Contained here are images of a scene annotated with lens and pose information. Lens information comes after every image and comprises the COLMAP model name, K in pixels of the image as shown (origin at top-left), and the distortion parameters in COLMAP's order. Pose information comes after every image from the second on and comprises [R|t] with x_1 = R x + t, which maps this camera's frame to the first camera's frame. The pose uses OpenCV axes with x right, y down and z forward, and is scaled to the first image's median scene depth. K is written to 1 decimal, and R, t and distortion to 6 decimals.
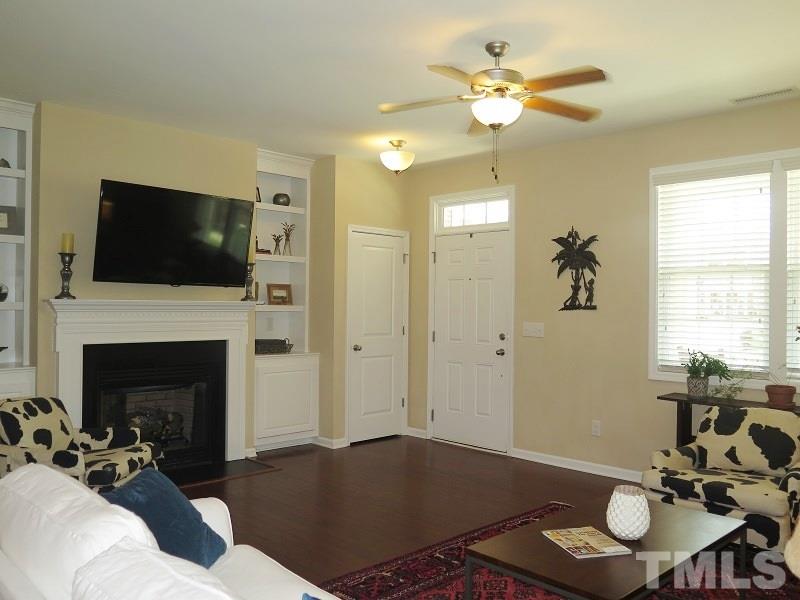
lens RADIAL K [[667.5, 0, 400.0], [0, 667.5, 300.0], [0, 0, 1]] dist [-0.007620, -0.002982]
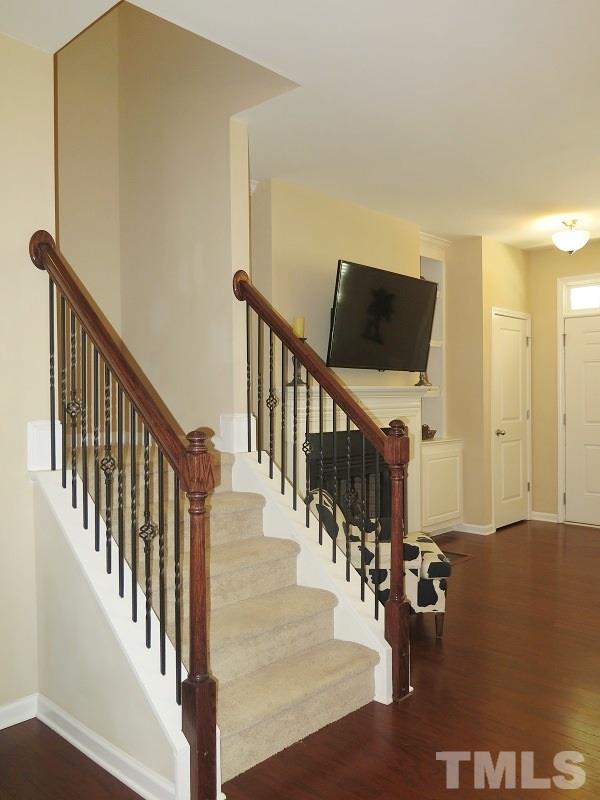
lens RADIAL K [[667.5, 0, 300.0], [0, 667.5, 400.0], [0, 0, 1]] dist [-0.007620, -0.002982]
pose [[0.998597, -0.021072, 0.048588, -0.401897], [0.020416, 0.999694, 0.013966, 0.003955], [-0.048868, -0.012955, 0.998721, 0.030990]]
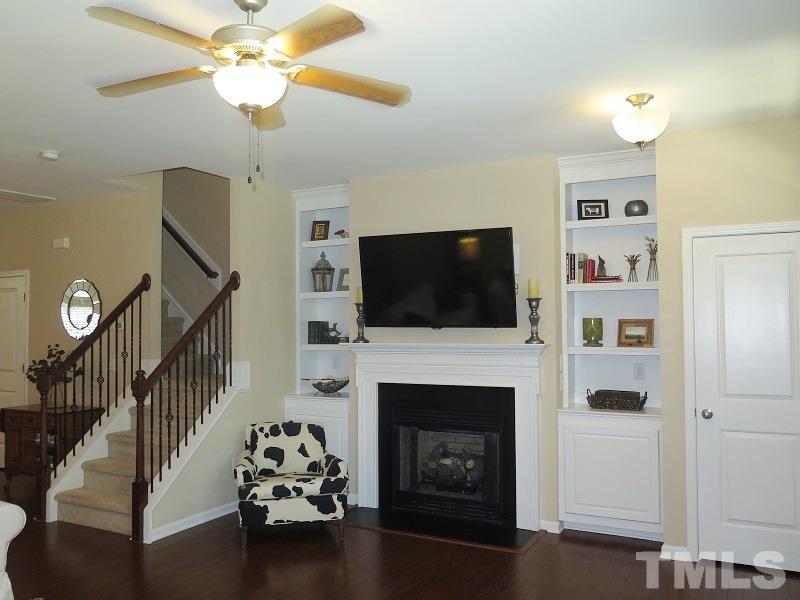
lens RADIAL K [[704.4, 0, 362.4], [0, 704.4, 324.7], [0, 0, 1]] dist [-0.016492, -0.010065]
pose [[0.327885, -0.039429, -0.943895, 0.478211], [0.009349, 0.999215, -0.038492, 0.010273], [0.944671, 0.003796, 0.327996, 0.446626]]
